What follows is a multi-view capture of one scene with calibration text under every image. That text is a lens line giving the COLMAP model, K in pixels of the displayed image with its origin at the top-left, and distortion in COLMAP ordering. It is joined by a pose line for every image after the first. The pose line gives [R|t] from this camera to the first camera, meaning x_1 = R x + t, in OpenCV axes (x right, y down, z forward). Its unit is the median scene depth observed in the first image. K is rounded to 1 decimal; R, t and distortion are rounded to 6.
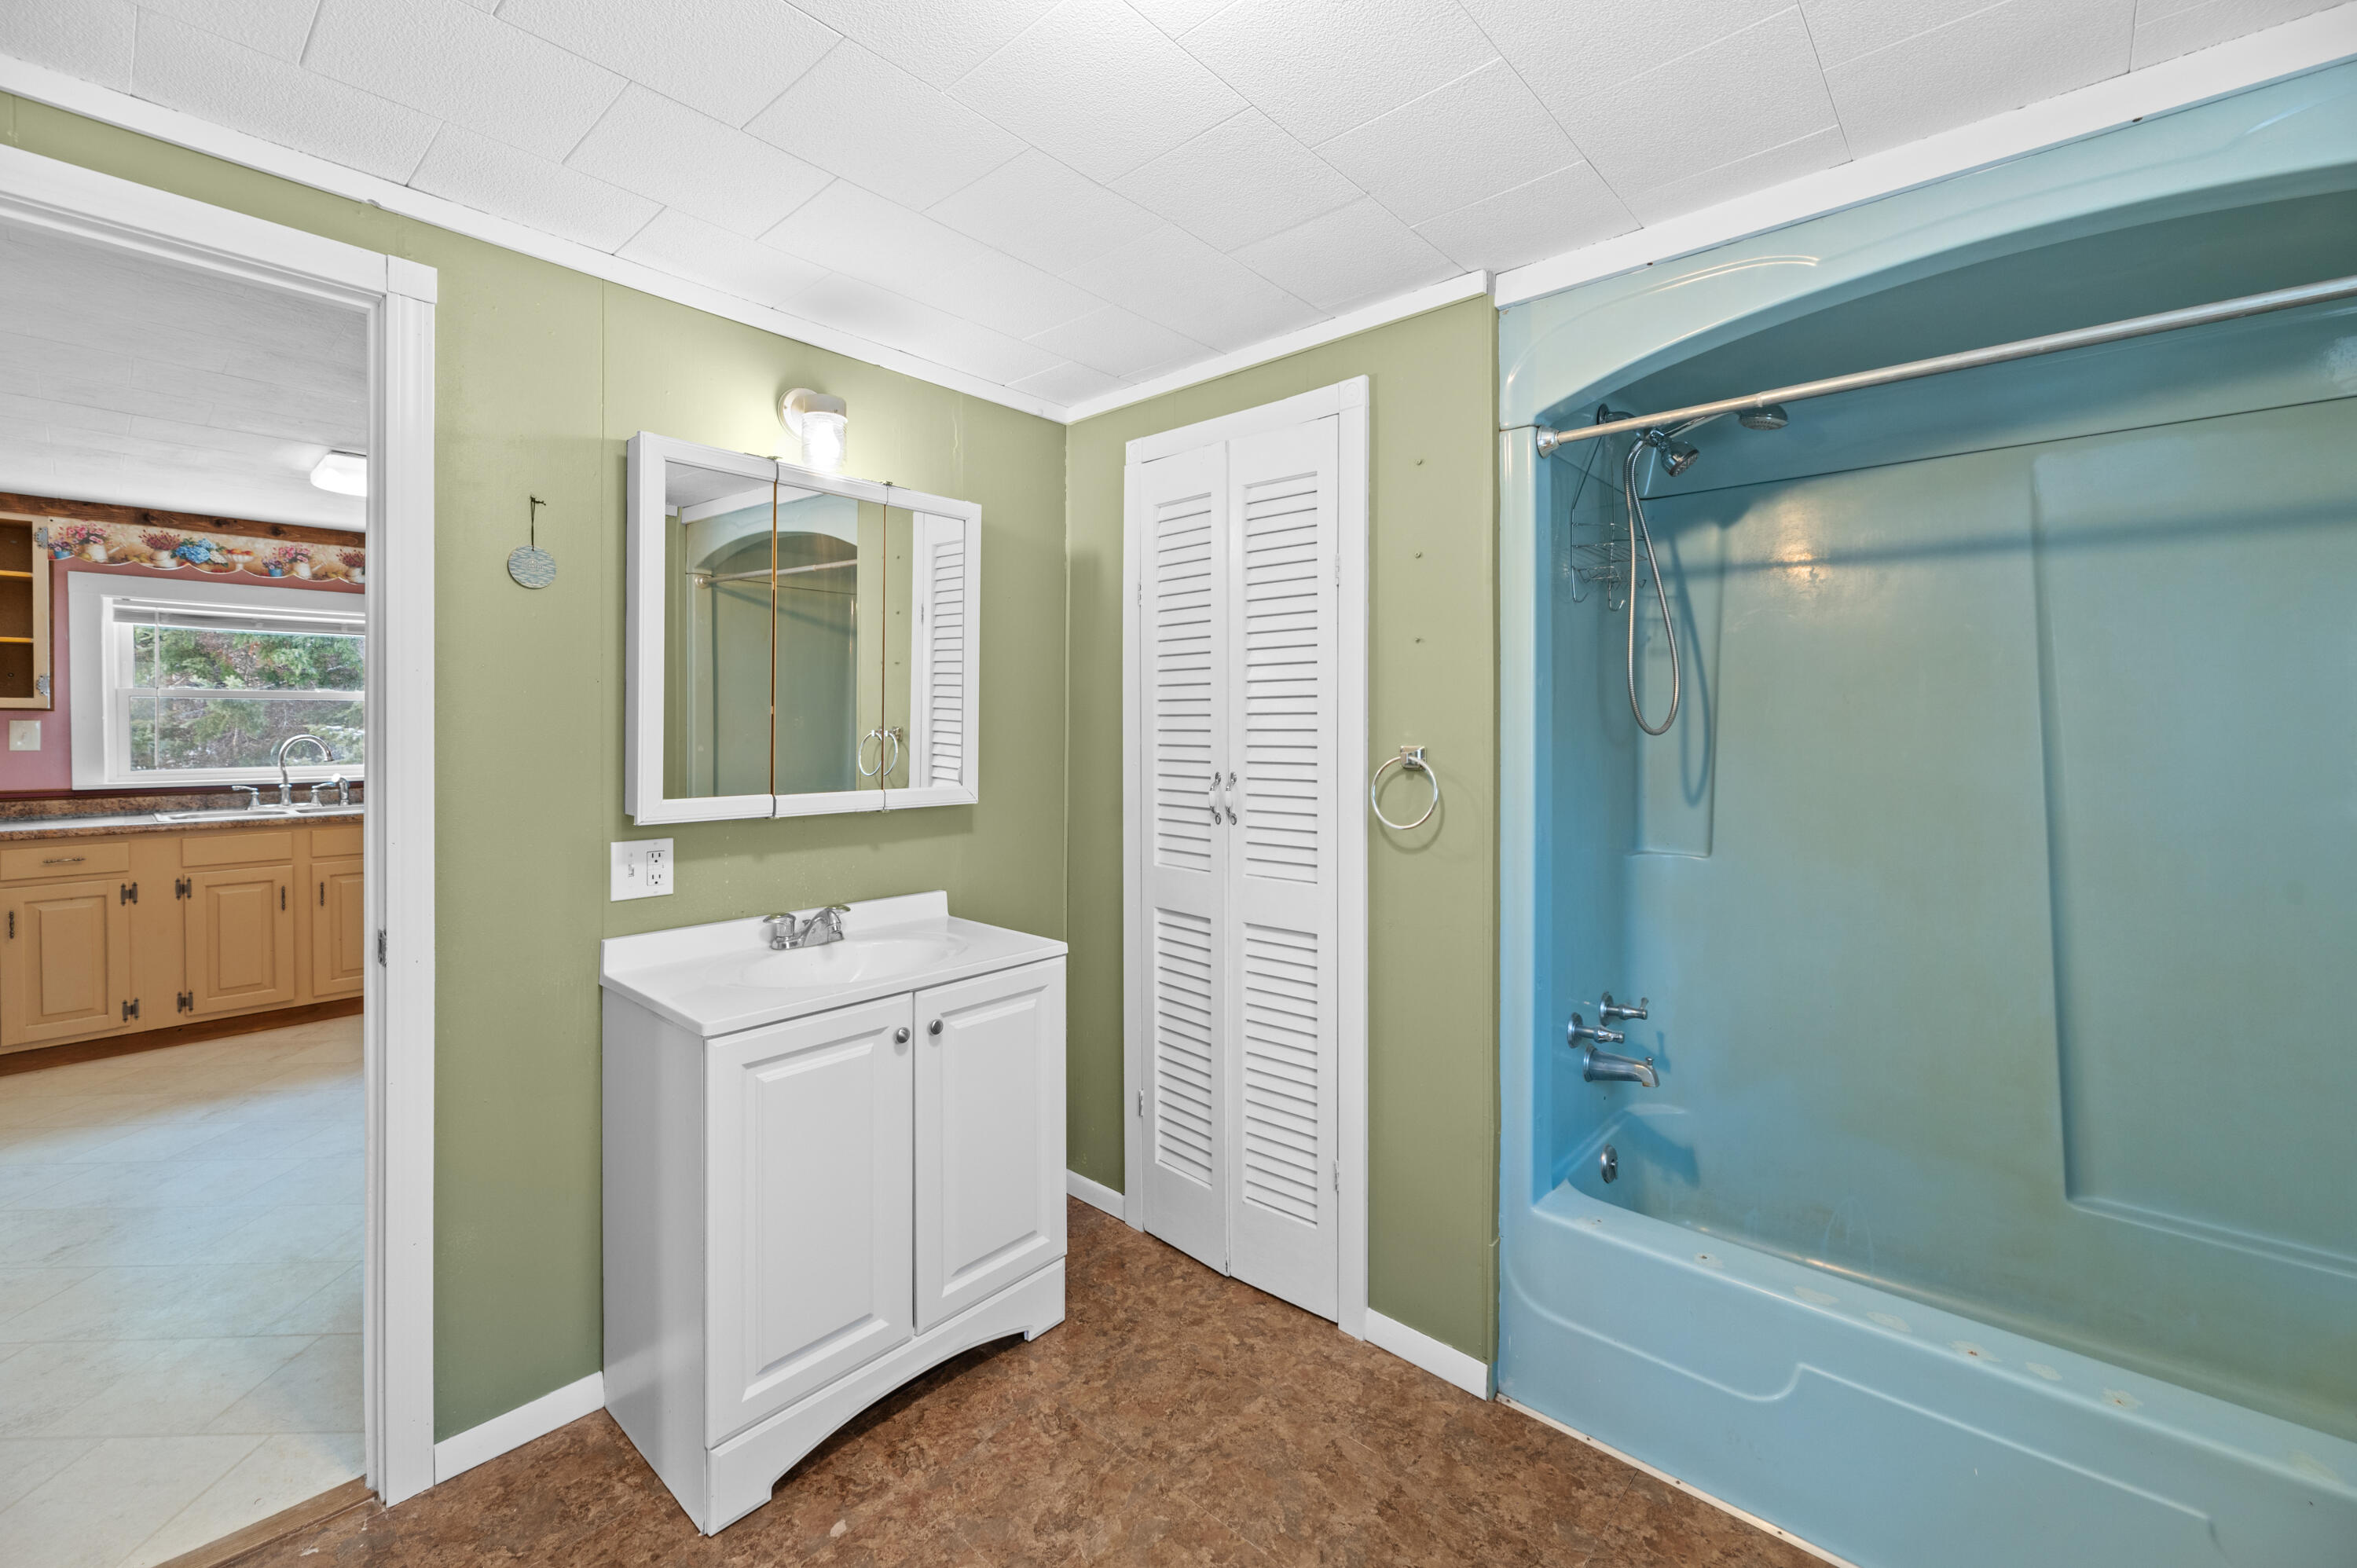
lens RADIAL K [[965.5, 0, 1195.0], [0, 965.5, 737.8], [0, 0, 1]] dist [0.000928, 0.000150]
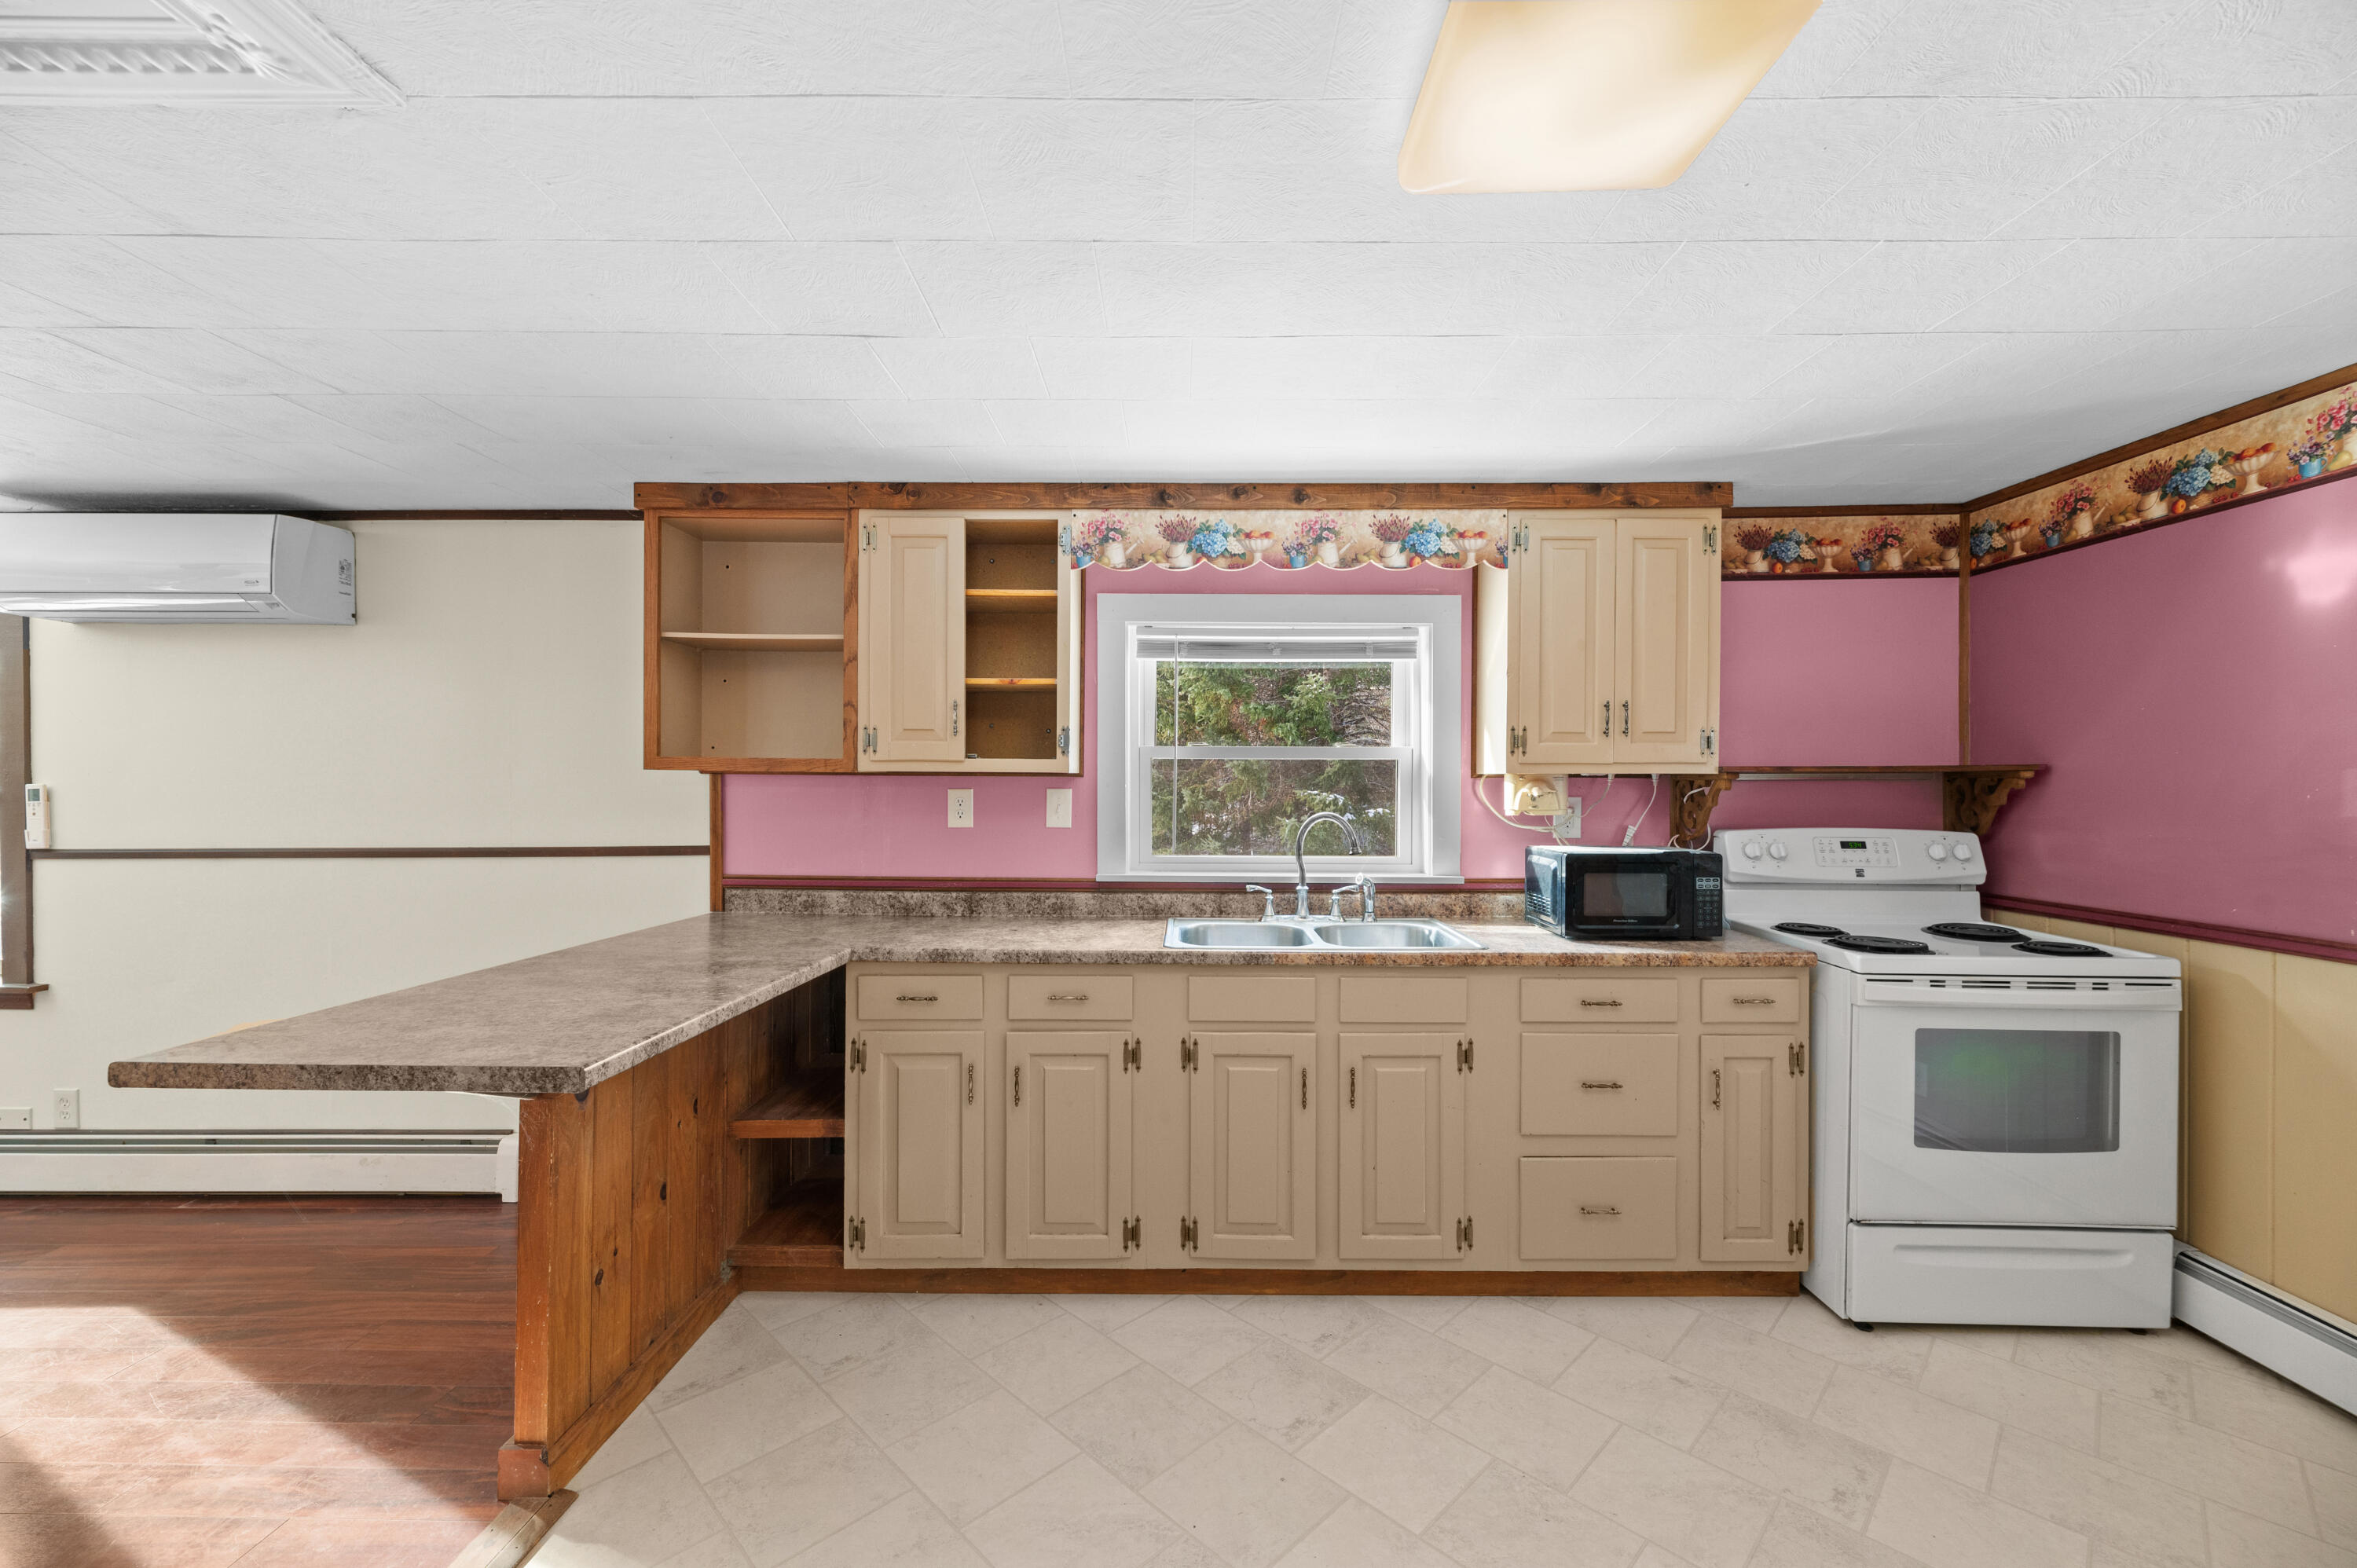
lens RADIAL K [[965.5, 0, 1178.5], [0, 965.5, 790.2], [0, 0, 1]] dist [0.000928, 0.000150]
pose [[0.655032, 0.003569, -0.755593, -0.544624], [-0.012439, 0.999904, -0.006061, -0.013481], [0.755499, 0.013369, 0.655014, 0.548911]]
